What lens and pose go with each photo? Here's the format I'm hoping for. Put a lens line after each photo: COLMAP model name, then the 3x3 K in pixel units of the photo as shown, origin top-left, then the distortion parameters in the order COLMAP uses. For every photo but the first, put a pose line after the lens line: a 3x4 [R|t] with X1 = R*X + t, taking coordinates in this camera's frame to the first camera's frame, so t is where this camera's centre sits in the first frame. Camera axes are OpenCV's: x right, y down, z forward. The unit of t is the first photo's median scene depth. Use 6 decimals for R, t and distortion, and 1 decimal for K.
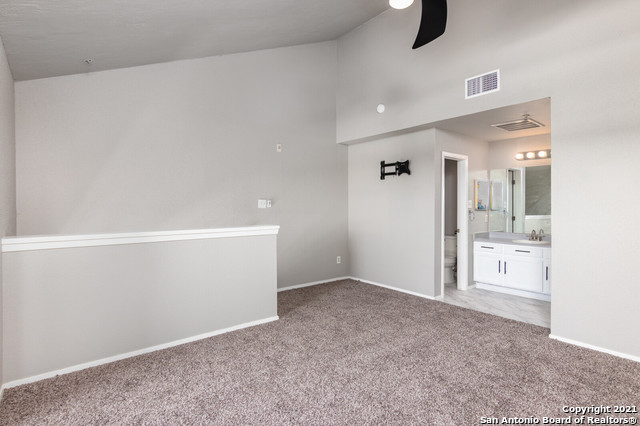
lens RADIAL K [[323.5, 0, 318.9], [0, 323.5, 210.4], [0, 0, 1]] dist [-0.002103, 0.000318]
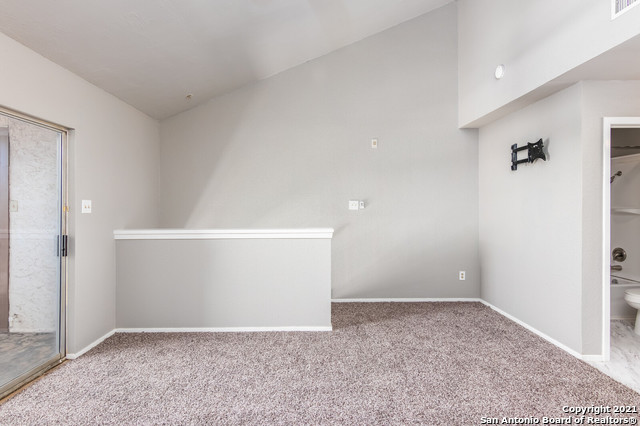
lens RADIAL K [[323.5, 0, 318.9], [0, 323.5, 210.4], [0, 0, 1]] dist [-0.002103, 0.000318]
pose [[0.792712, 0.006018, -0.609567, 0.332514], [-0.008101, 0.999967, -0.000663, -0.004076], [0.609543, 0.005463, 0.792734, 0.200893]]
